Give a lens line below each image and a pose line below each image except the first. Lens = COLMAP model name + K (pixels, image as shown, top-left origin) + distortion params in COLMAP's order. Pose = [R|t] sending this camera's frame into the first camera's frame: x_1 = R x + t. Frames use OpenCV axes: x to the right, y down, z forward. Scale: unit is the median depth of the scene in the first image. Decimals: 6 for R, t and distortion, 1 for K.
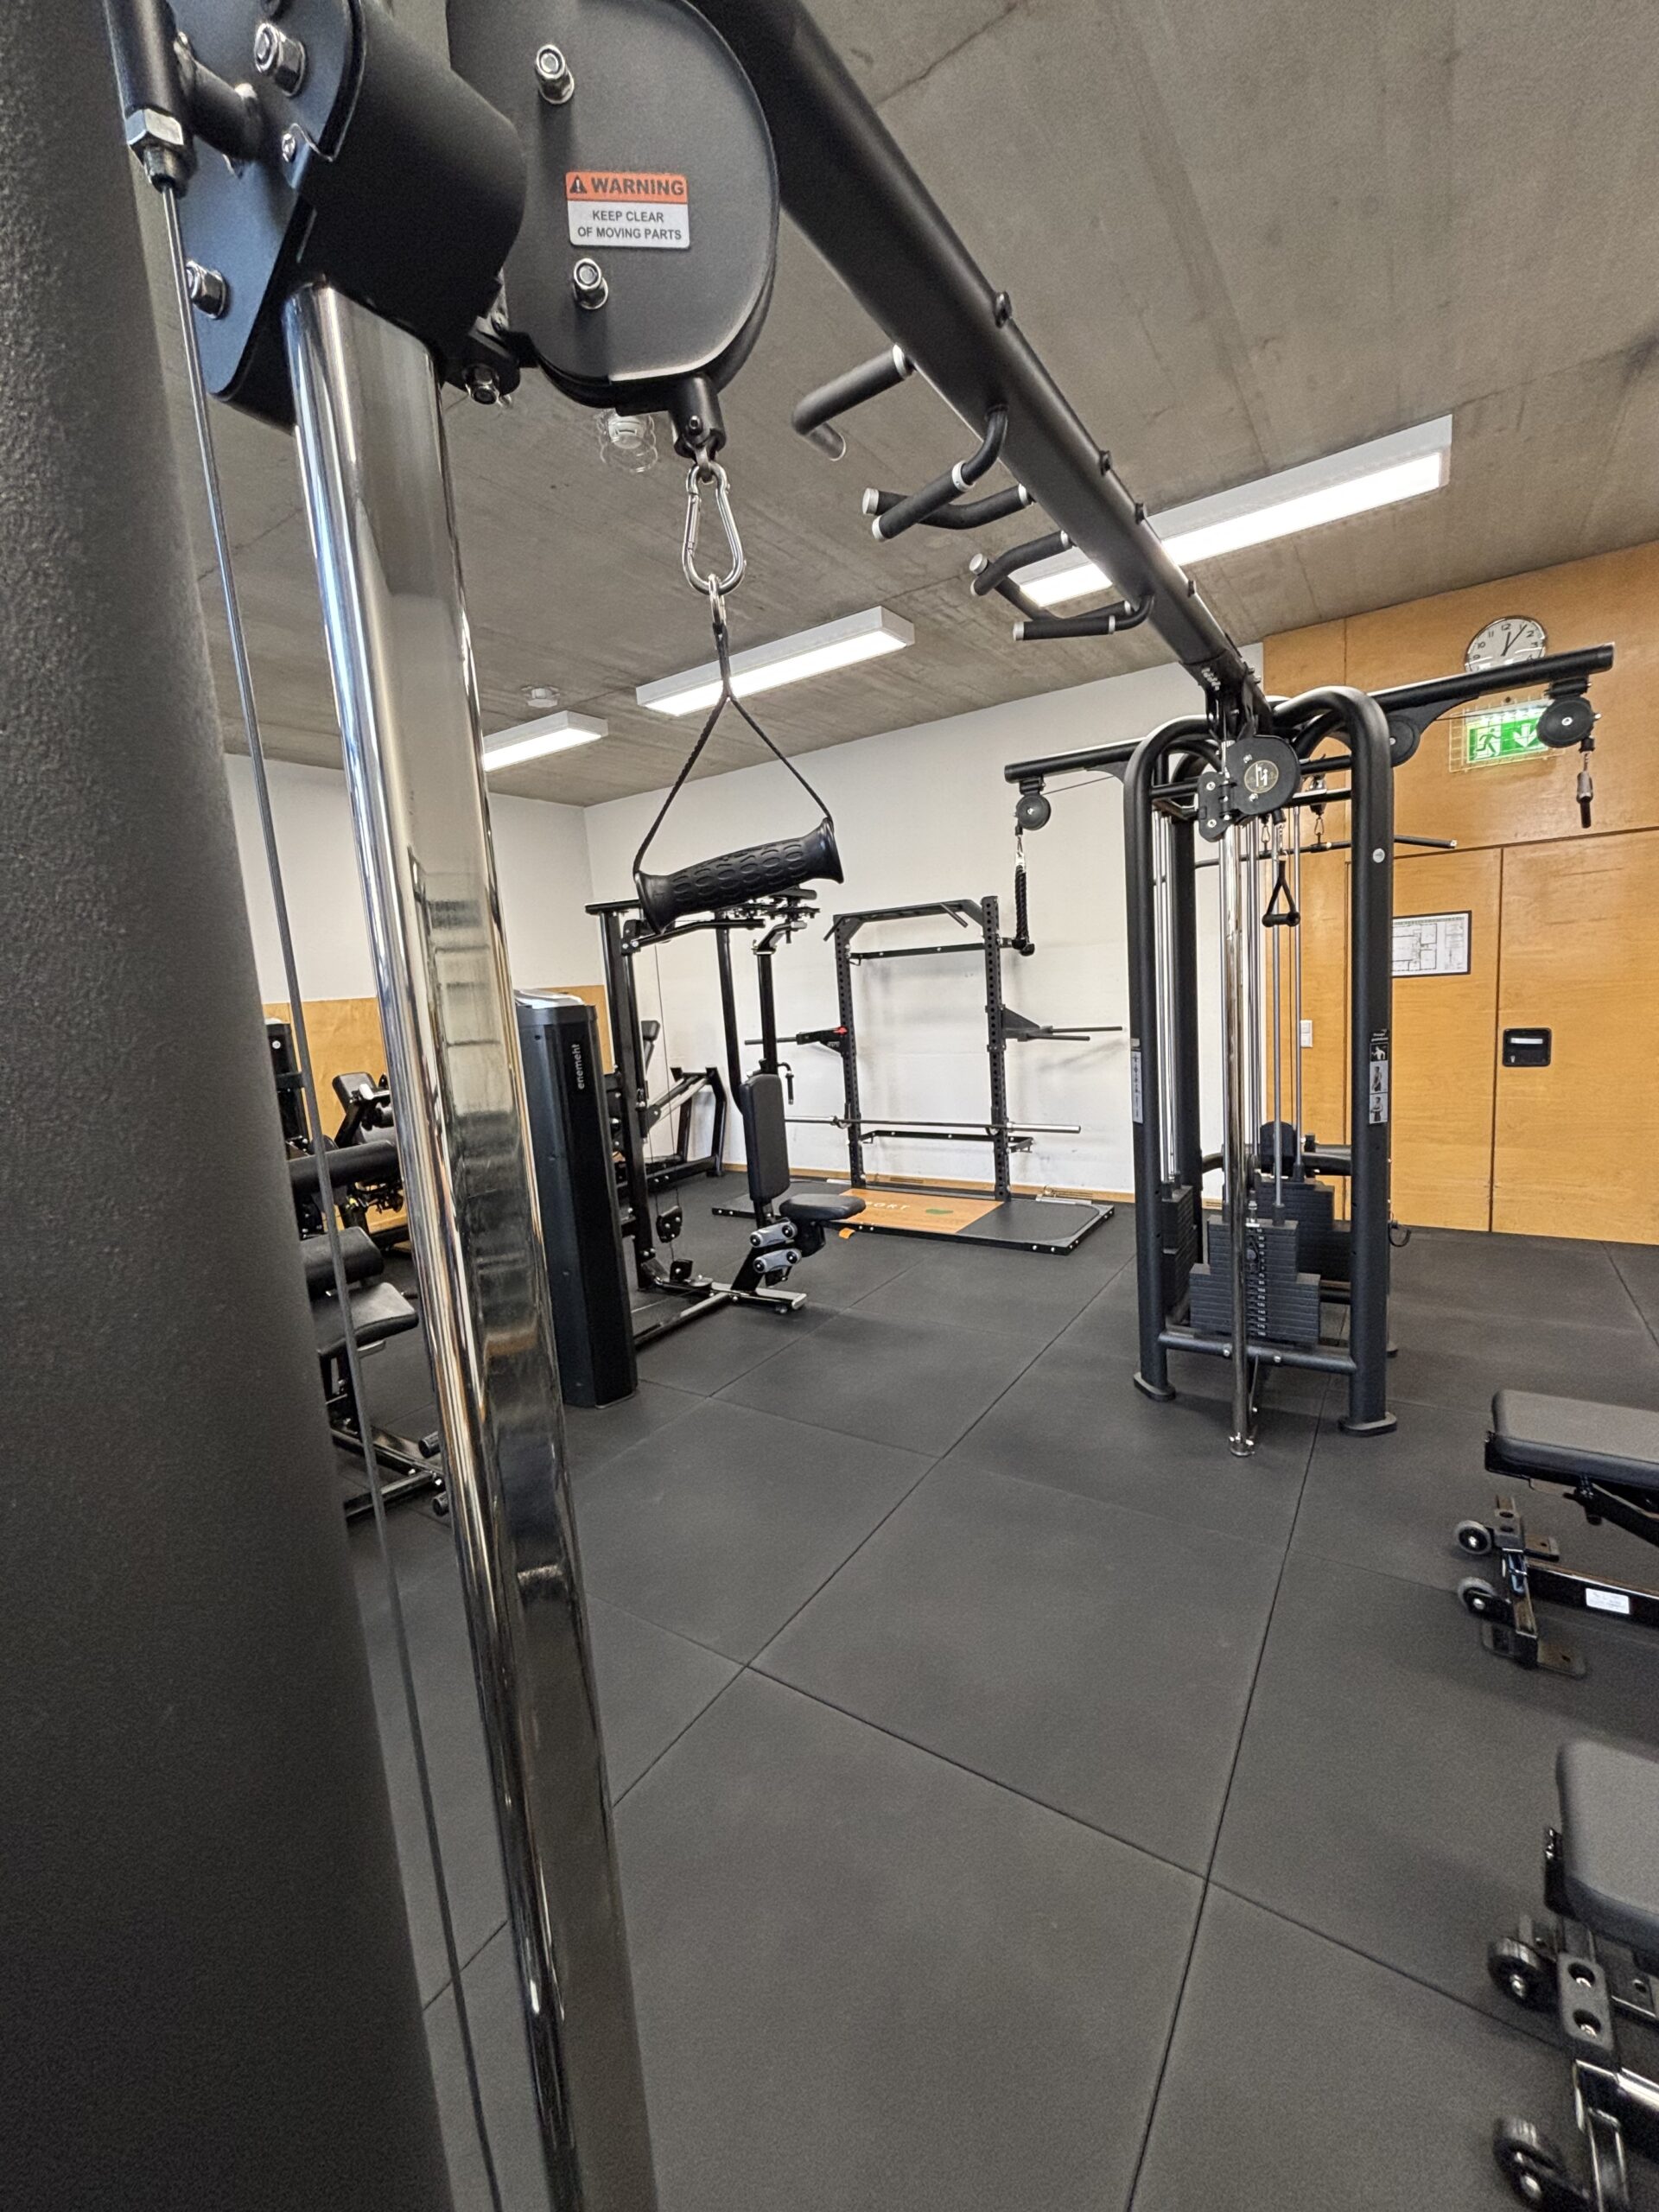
lens RADIAL K [[890.1, 0, 829.5], [0, 890.1, 1106.0], [0, 0, 1]] dist [-0.001773, -0.000501]
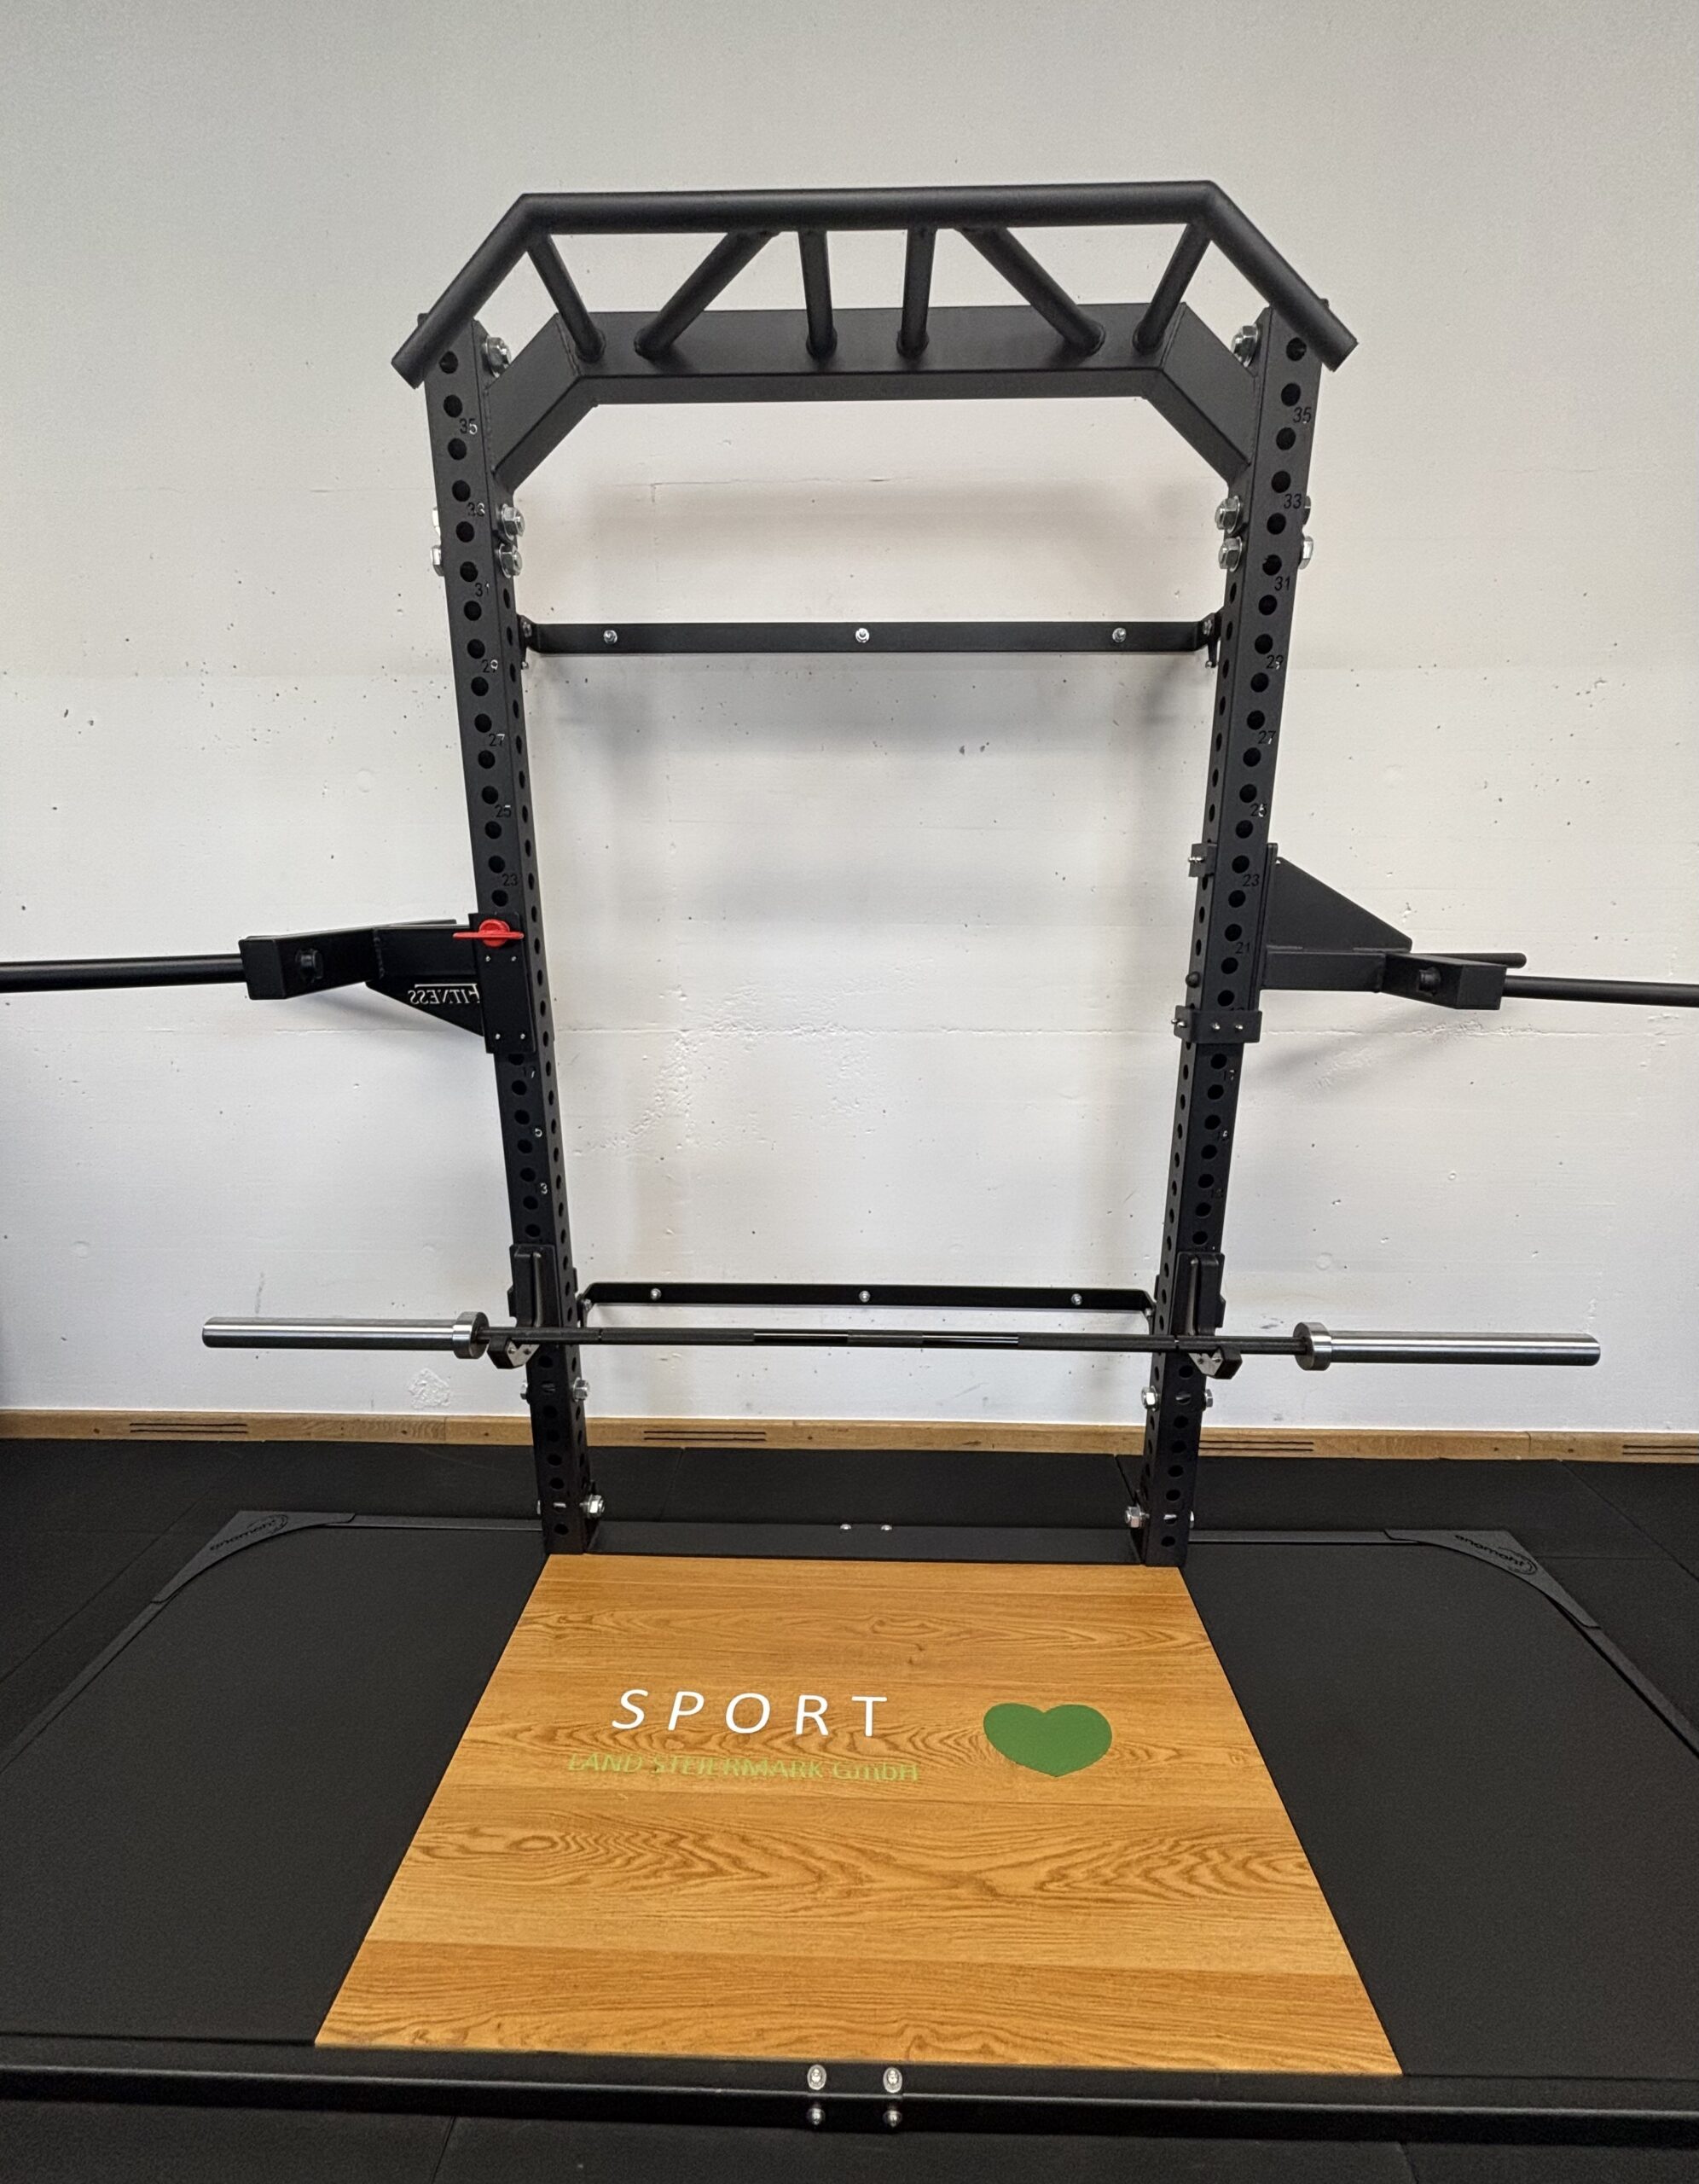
lens RADIAL K [[857.4, 0, 853.3], [0, 857.4, 1124.3], [0, 0, 1]] dist [-0.000319, -0.000081]
pose [[0.840926, -0.072105, 0.536324, -0.026831], [0.014823, 0.993781, 0.110365, -0.059748], [-0.540947, -0.084859, 0.836765, 0.770250]]
